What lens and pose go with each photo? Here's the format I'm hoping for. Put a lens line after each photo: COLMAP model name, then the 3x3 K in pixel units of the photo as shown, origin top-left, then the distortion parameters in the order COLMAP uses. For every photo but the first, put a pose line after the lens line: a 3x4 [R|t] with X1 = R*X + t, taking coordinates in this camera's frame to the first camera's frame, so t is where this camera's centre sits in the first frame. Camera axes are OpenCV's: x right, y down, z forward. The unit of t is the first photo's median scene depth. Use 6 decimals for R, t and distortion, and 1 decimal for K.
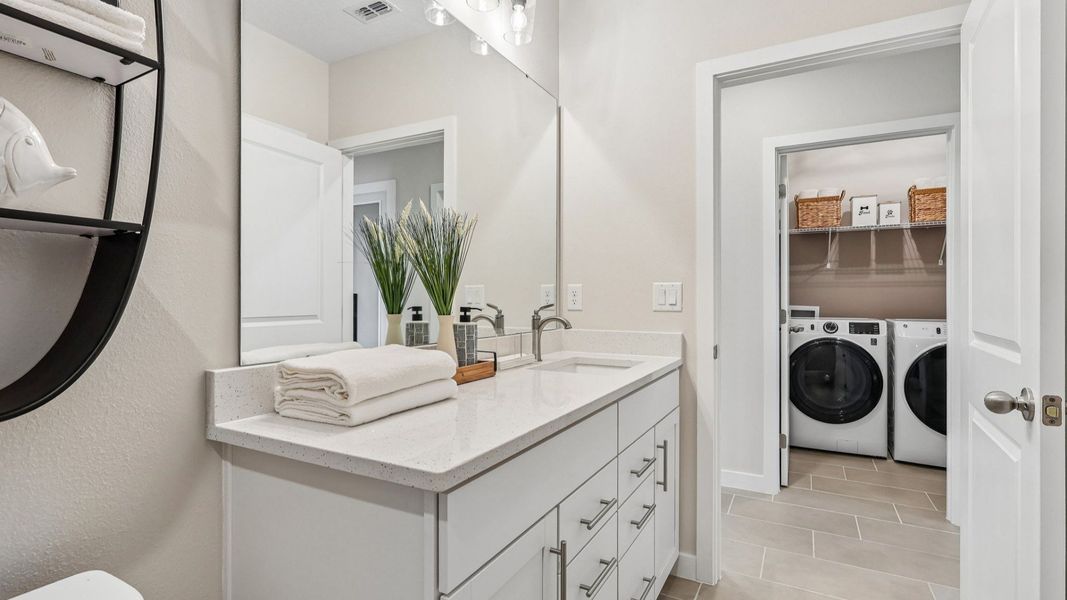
lens RADIAL K [[492.6, 0, 532.9], [0, 492.6, 299.7], [0, 0, 1]] dist [-0.004885, -0.000466]
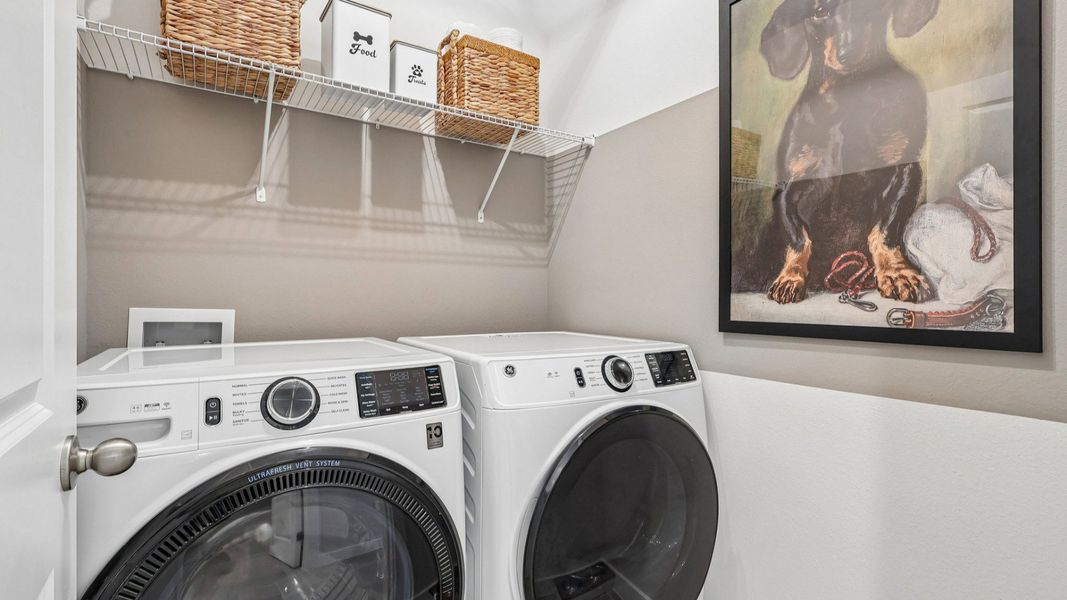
lens RADIAL K [[492.6, 0, 531.7], [0, 492.6, 295.5], [0, 0, 1]] dist [-0.004885, -0.000466]
pose [[0.465708, -0.000887, 0.884938, 0.401545], [-0.003745, 0.999989, 0.002973, 0.002142], [-0.884931, -0.004699, 0.465699, 0.703627]]
